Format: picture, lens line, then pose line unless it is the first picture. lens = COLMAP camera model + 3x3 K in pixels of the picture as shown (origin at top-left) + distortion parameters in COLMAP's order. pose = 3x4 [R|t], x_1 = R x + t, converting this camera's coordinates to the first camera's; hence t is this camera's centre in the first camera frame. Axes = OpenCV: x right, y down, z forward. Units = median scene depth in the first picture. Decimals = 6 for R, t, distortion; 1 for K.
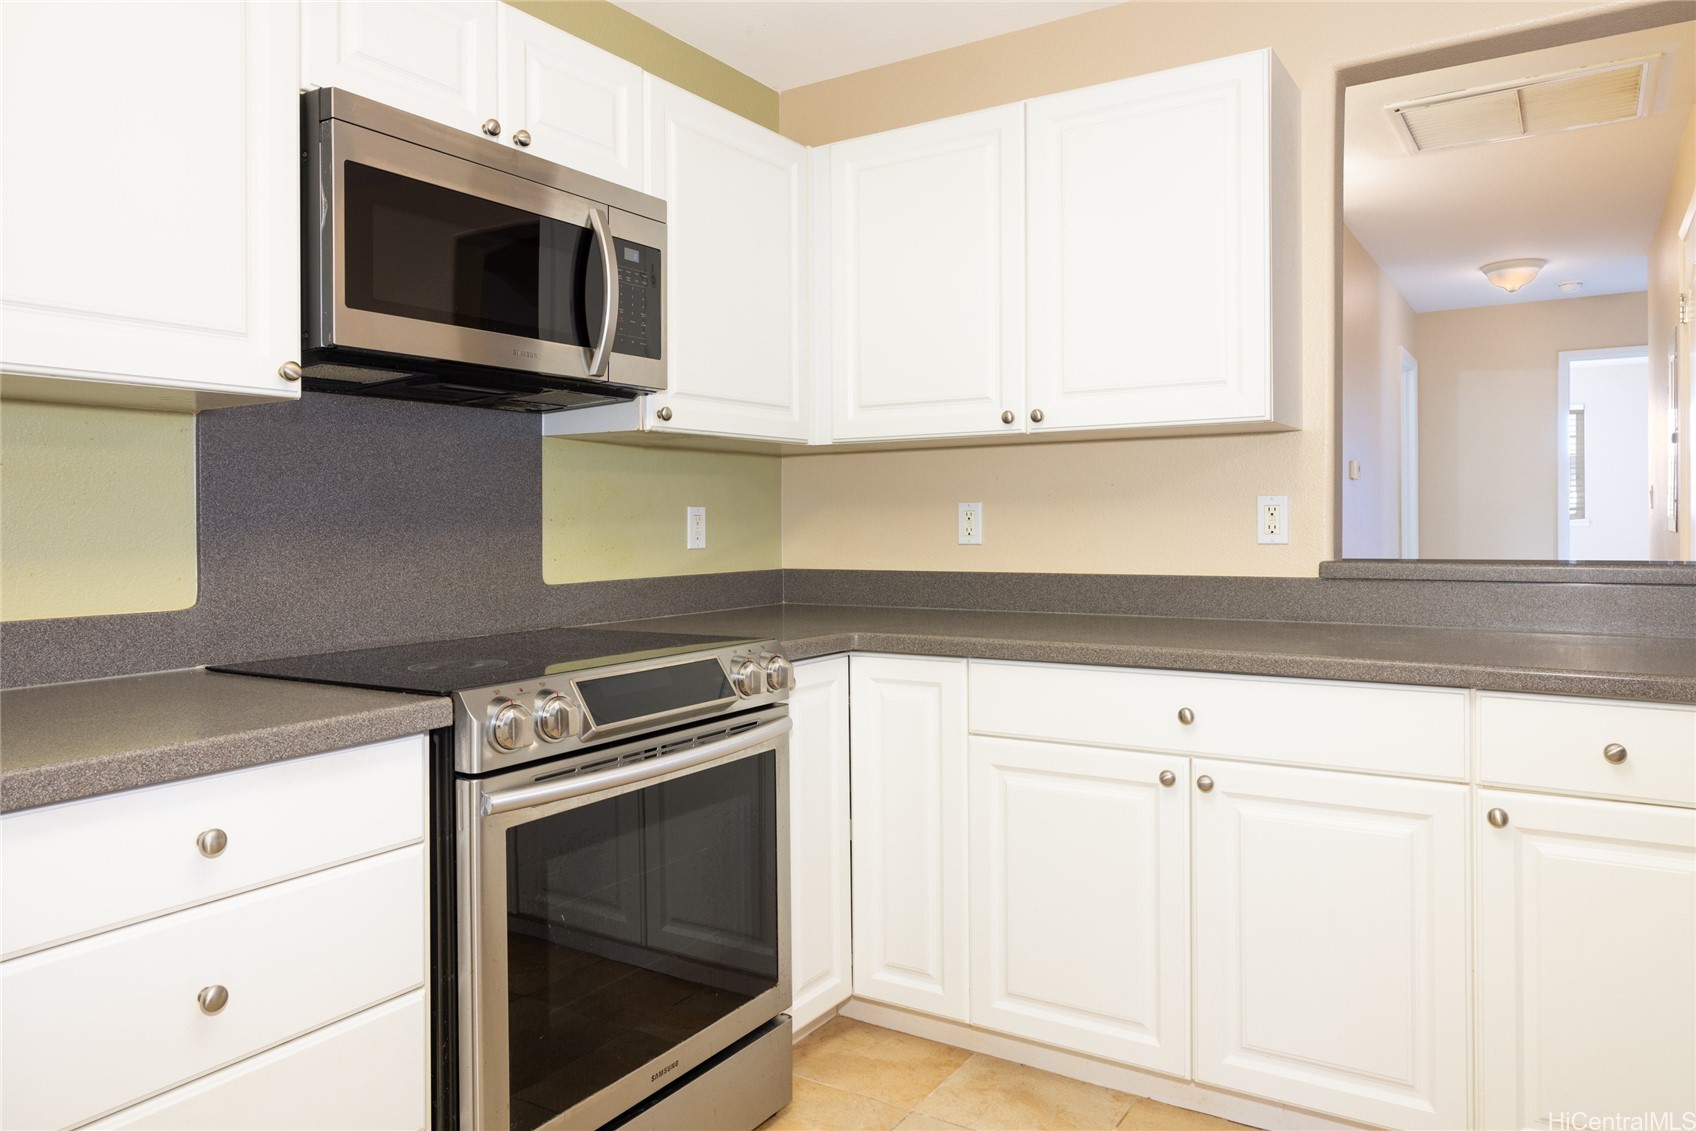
lens RADIAL K [[1138.7, 0, 848.5], [0, 1138.7, 527.9], [0, 0, 1]] dist [0.001953, -0.000117]
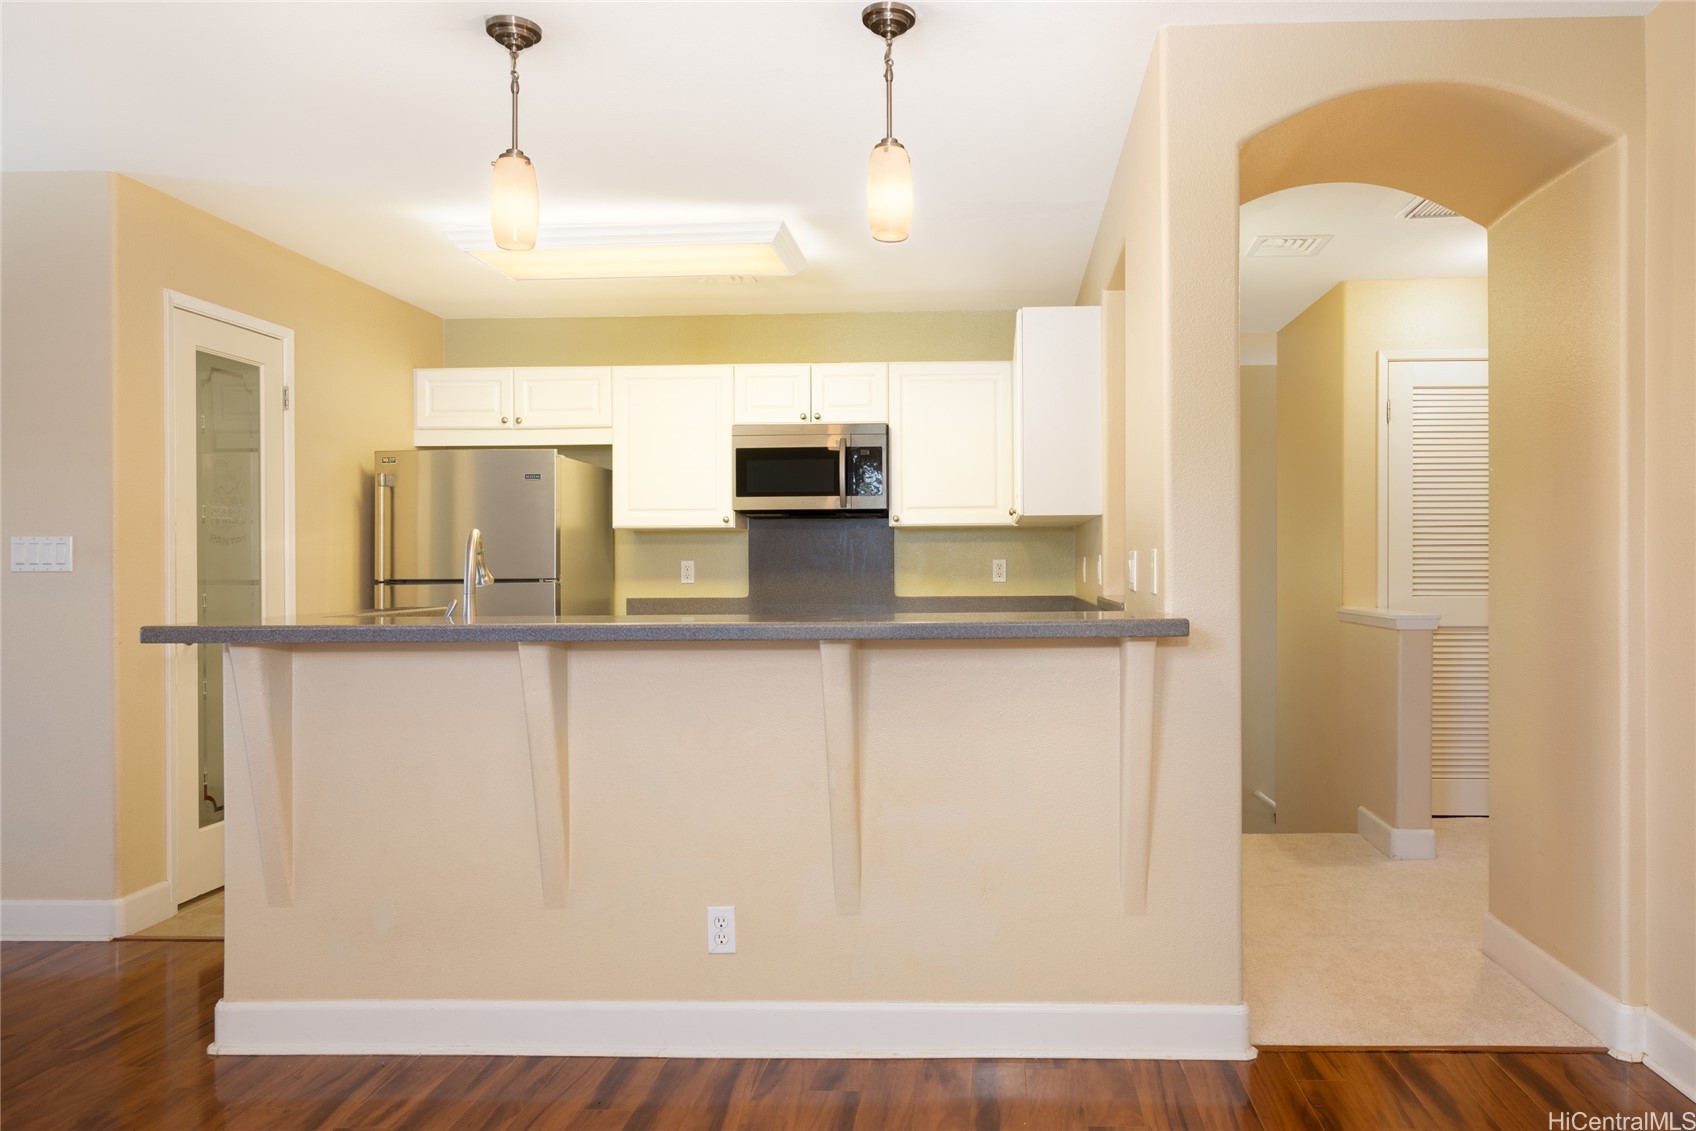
lens RADIAL K [[1160.9, 0, 848.0], [0, 1160.9, 565.5], [0, 0, 1]] dist [0.003667, 0.002794]
pose [[0.489715, 0.005963, -0.871862, 1.870064], [-0.005085, 0.999979, 0.003984, -0.020703], [0.871868, 0.002482, 0.489735, -0.191531]]
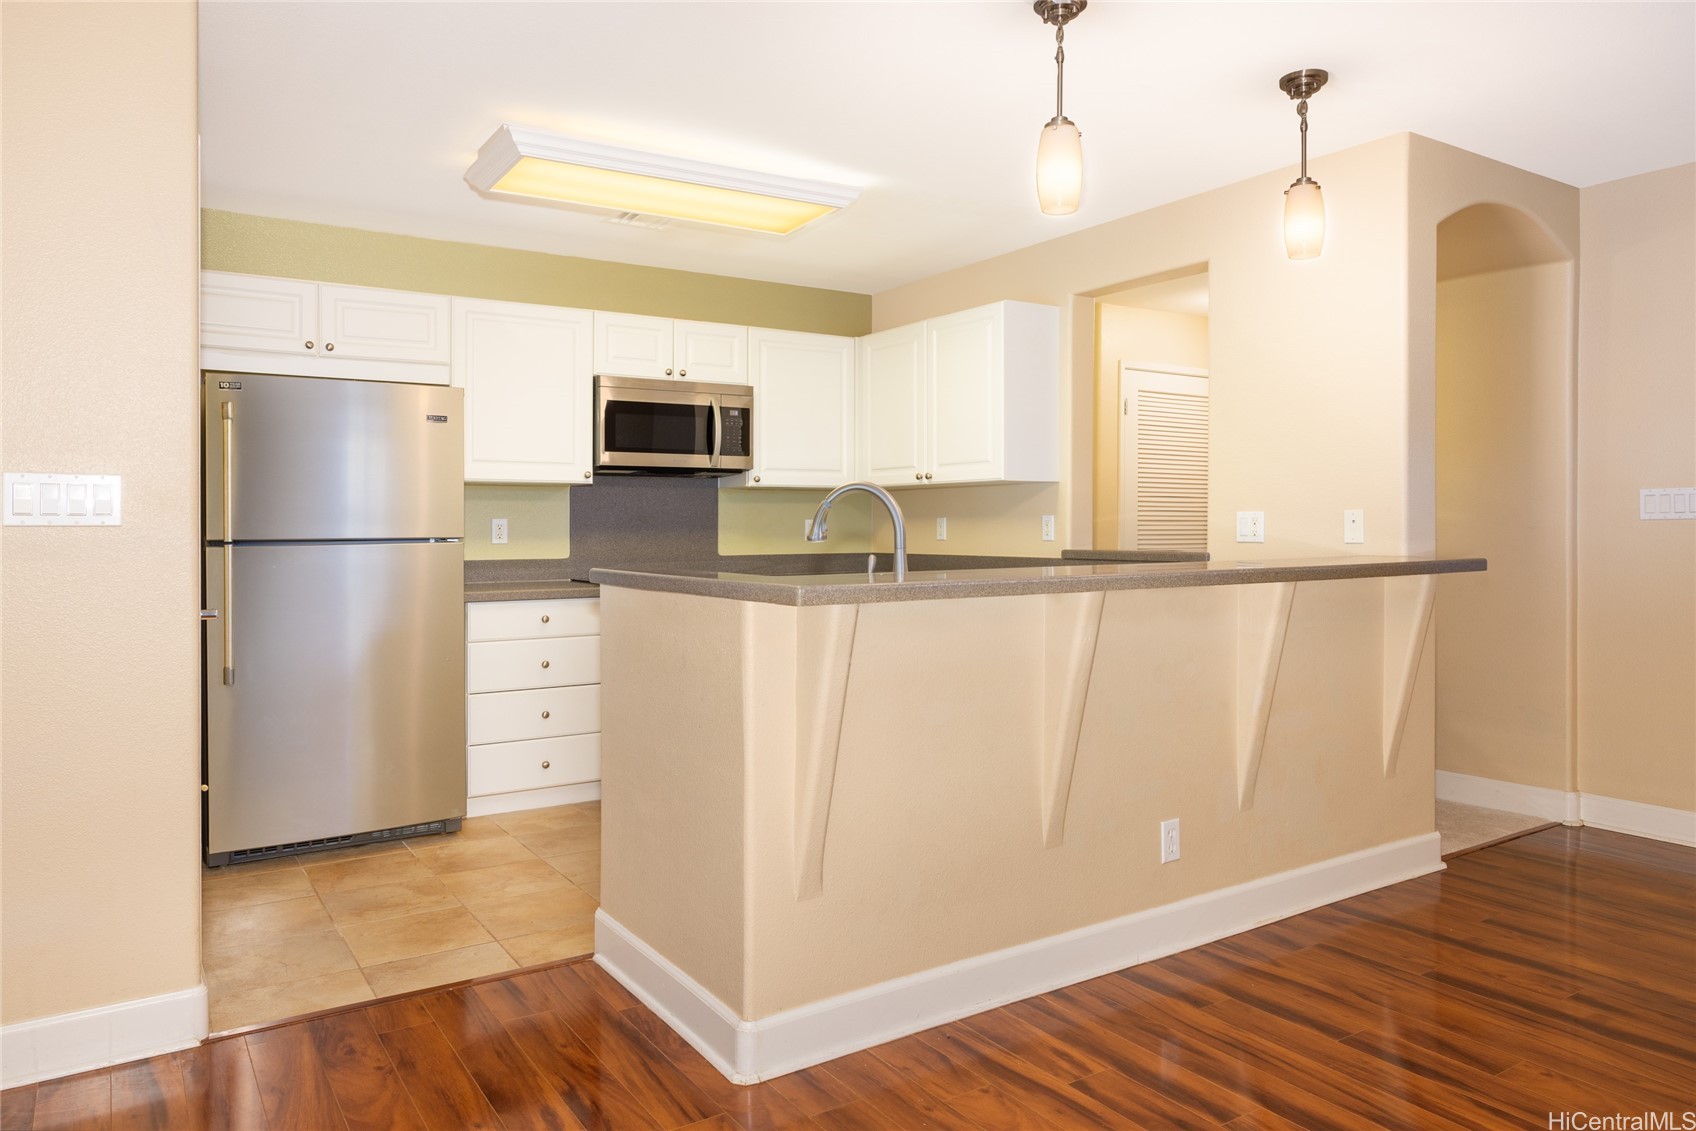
lens RADIAL K [[1138.7, 0, 848.5], [0, 1138.7, 527.9], [0, 0, 1]] dist [0.001953, -0.000117]
pose [[0.909334, 0.006615, -0.416014, 1.018007], [-0.007975, 0.999967, -0.001532, -0.002155], [0.415990, 0.004711, 0.909357, -1.046496]]
